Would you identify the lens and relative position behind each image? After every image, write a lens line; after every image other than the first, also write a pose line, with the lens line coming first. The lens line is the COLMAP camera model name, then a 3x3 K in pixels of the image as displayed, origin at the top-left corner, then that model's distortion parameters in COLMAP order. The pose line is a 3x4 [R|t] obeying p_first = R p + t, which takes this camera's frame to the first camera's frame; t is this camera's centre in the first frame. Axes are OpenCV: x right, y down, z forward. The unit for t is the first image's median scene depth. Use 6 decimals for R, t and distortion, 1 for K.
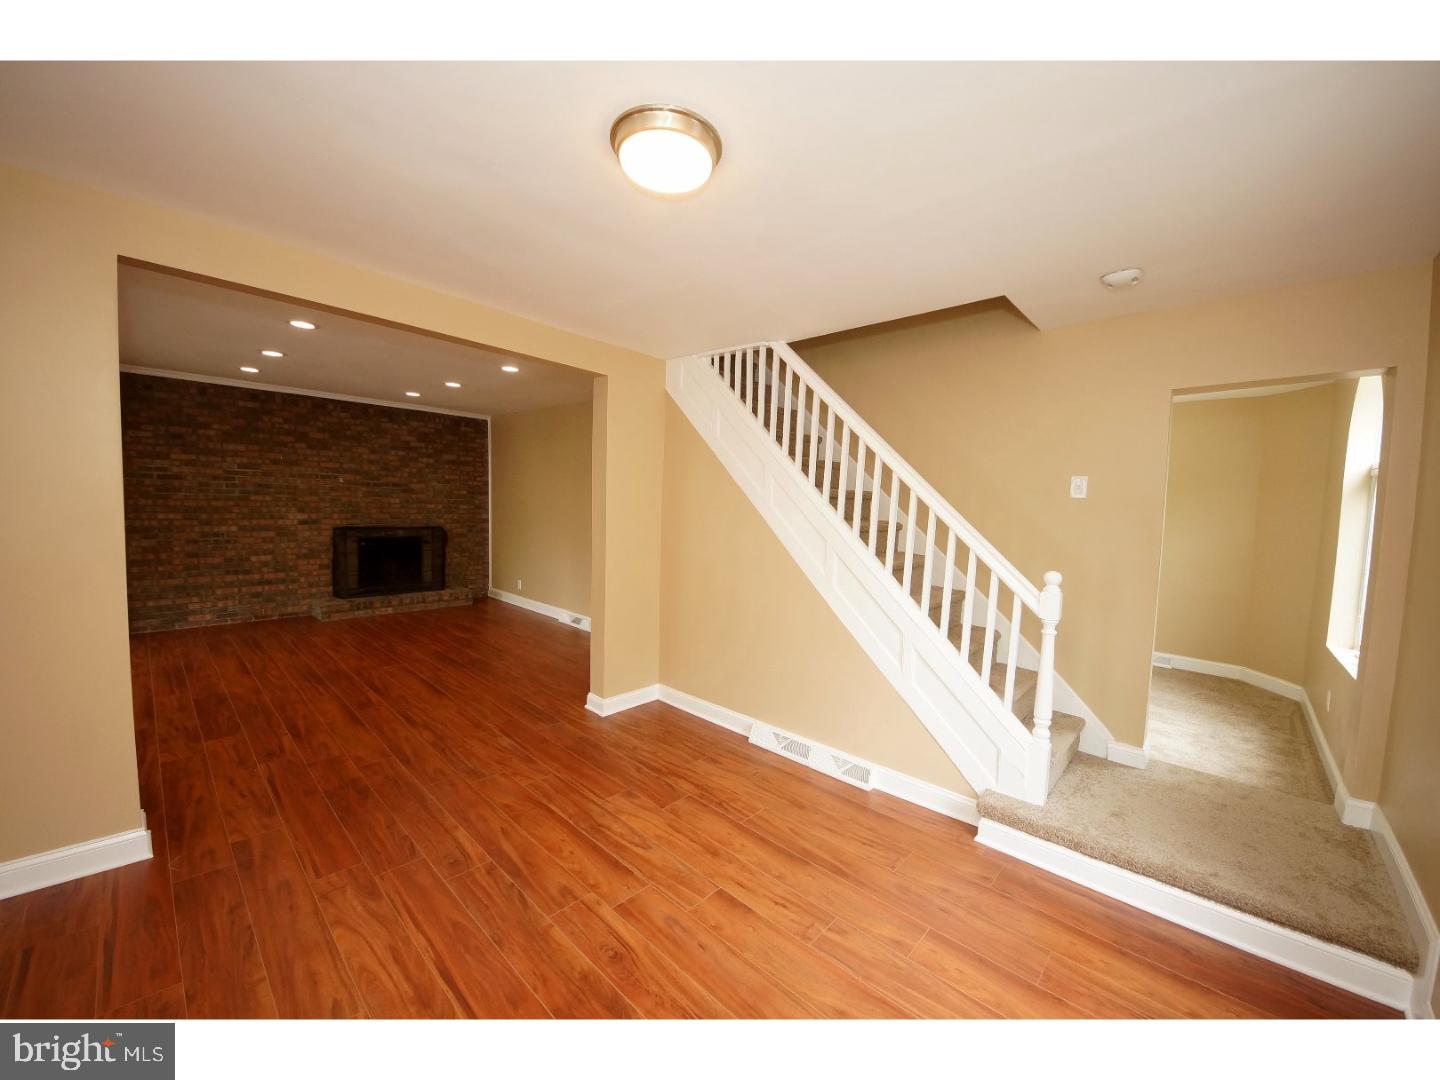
lens RADIAL K [[517.2, 0, 719.7], [0, 517.2, 537.6], [0, 0, 1]] dist [0.000302, -0.014234]
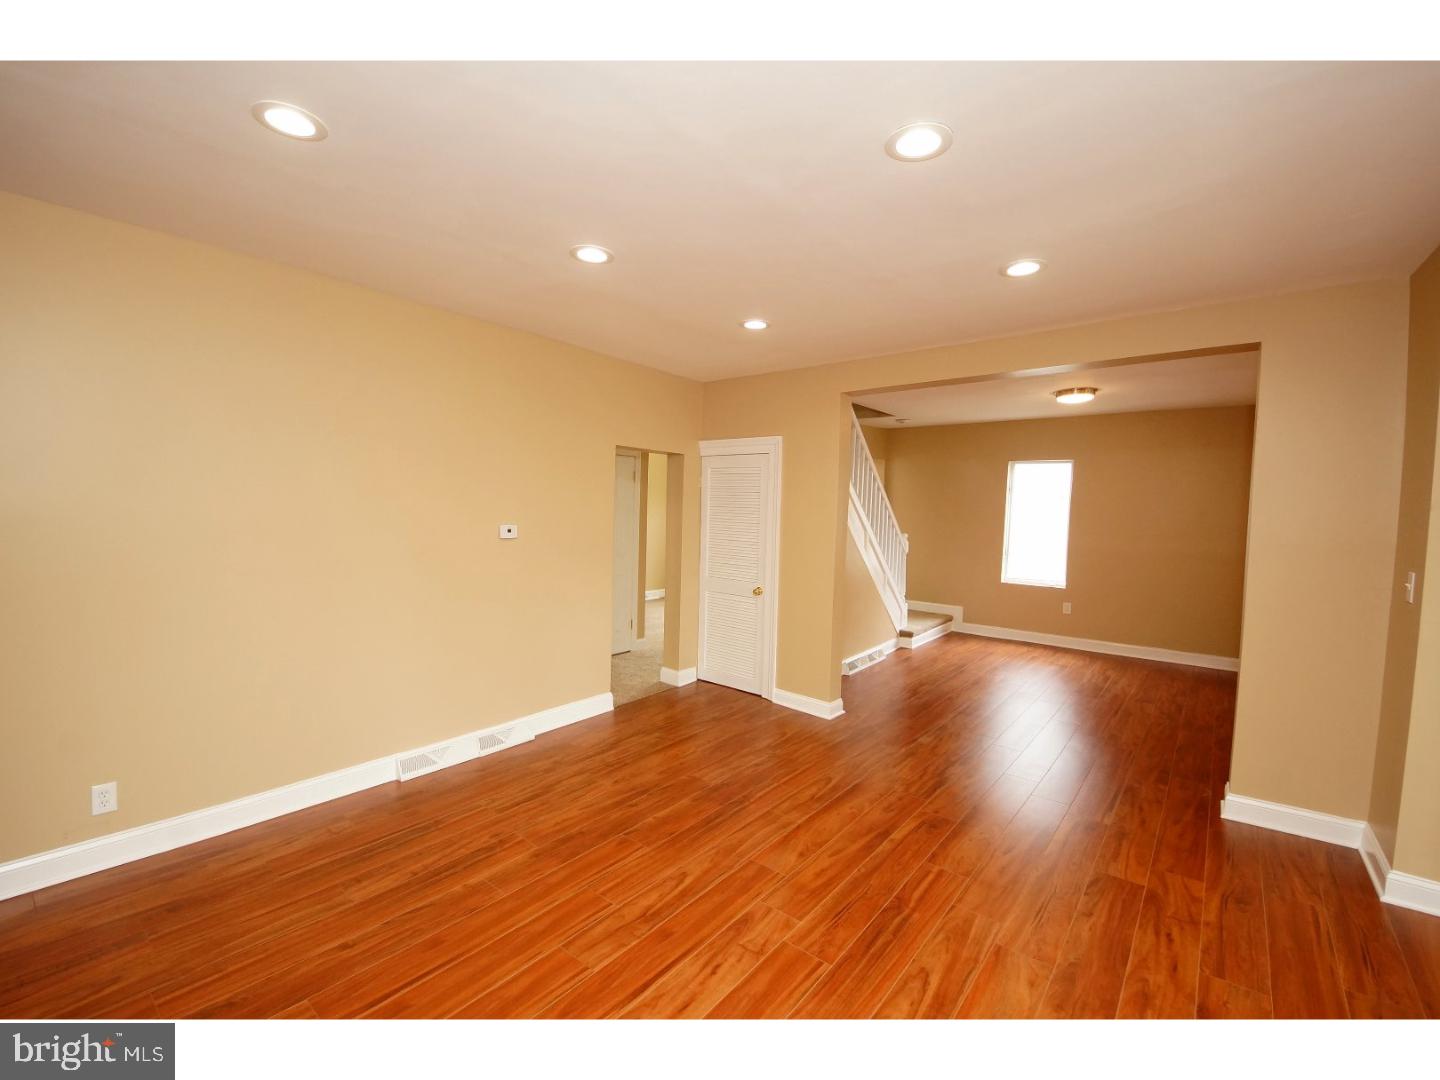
lens RADIAL K [[615.2, 0, 713.5], [0, 615.2, 540.3], [0, 0, 1]] dist [0.001166, 0.000006]
pose [[-0.036948, -0.090412, 0.995219, -1.273240], [0.046525, 0.994663, 0.092089, -0.127434], [-0.998234, 0.049706, -0.032545, 1.126377]]
